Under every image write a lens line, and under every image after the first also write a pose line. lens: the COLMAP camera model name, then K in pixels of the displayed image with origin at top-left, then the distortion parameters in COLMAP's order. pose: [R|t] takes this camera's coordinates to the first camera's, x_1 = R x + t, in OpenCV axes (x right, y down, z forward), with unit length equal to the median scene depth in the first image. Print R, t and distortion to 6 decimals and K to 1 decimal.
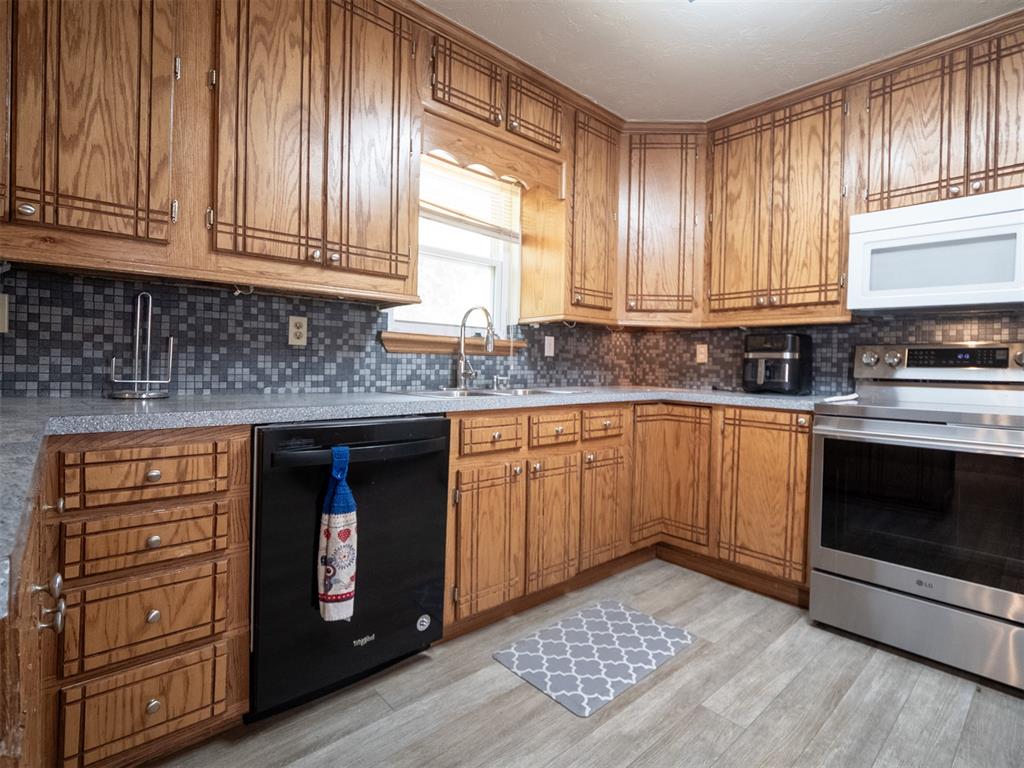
lens RADIAL K [[509.7, 0, 513.9], [0, 509.7, 375.1], [0, 0, 1]] dist [-0.010101, -0.000780]
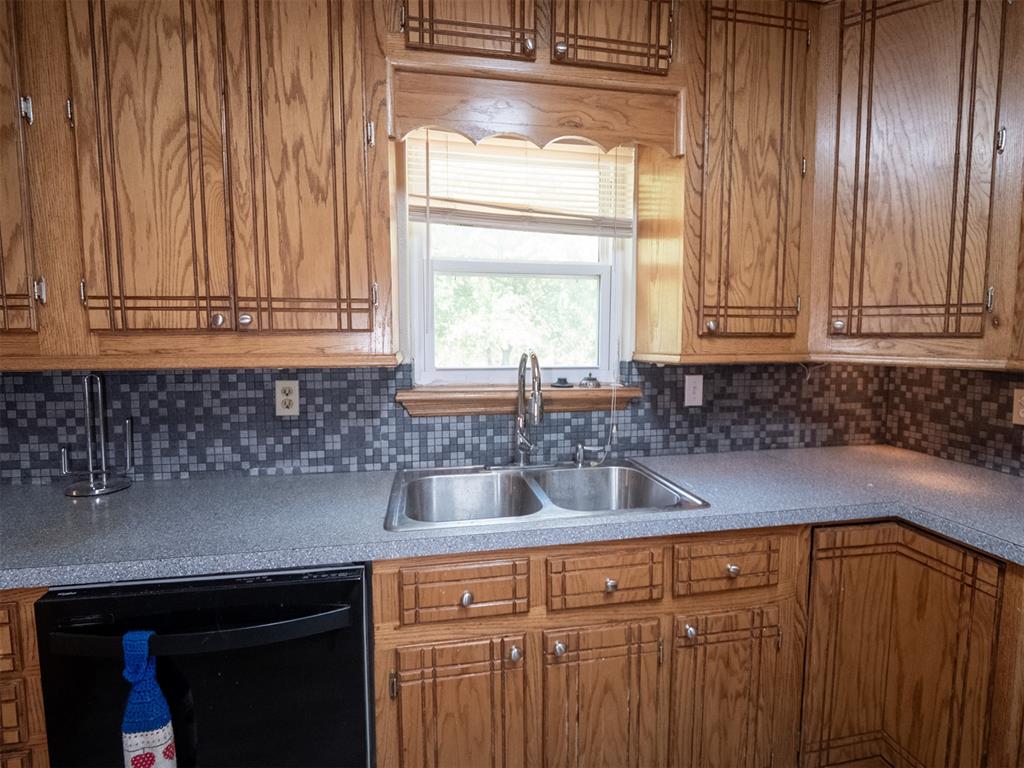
lens RADIAL K [[509.7, 0, 511.4], [0, 509.7, 379.8], [0, 0, 1]] dist [-0.010101, -0.000780]
pose [[0.859083, 0.020594, -0.511421, 0.269150], [0.009235, 0.998404, 0.055717, -0.145507], [0.511752, -0.052588, 0.857522, 0.455366]]
